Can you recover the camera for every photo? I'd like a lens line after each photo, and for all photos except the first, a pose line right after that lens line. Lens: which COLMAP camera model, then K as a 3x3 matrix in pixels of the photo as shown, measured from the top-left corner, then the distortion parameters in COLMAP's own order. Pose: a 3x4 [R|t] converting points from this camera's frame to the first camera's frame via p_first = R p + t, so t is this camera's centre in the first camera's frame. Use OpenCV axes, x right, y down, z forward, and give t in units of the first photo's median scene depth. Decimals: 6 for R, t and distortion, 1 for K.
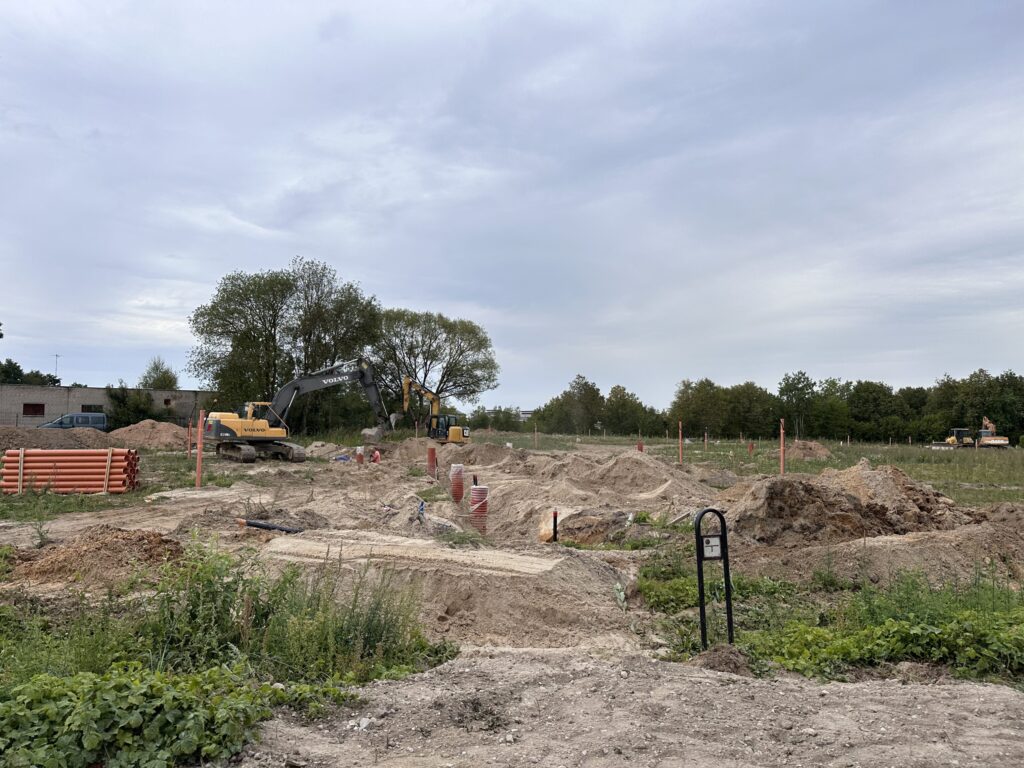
lens RADIAL K [[737.5, 0, 503.8], [0, 737.5, 377.3], [0, 0, 1]] dist [-0.002586, -0.025648]
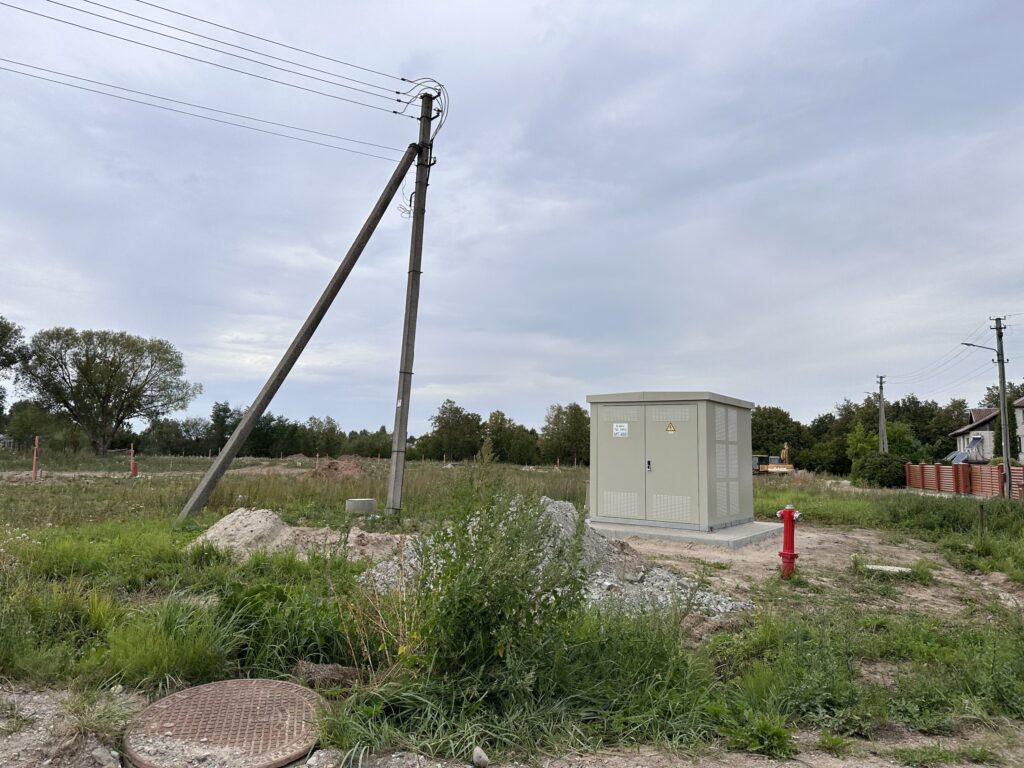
lens RADIAL K [[737.5, 0, 512.4], [0, 737.5, 390.5], [0, 0, 1]] dist [-0.002586, -0.025648]
pose [[0.993789, -0.002599, -0.111248, 0.284037], [-0.000174, 0.999690, -0.024908, 0.008672], [0.111278, 0.024773, 0.993481, 0.037448]]
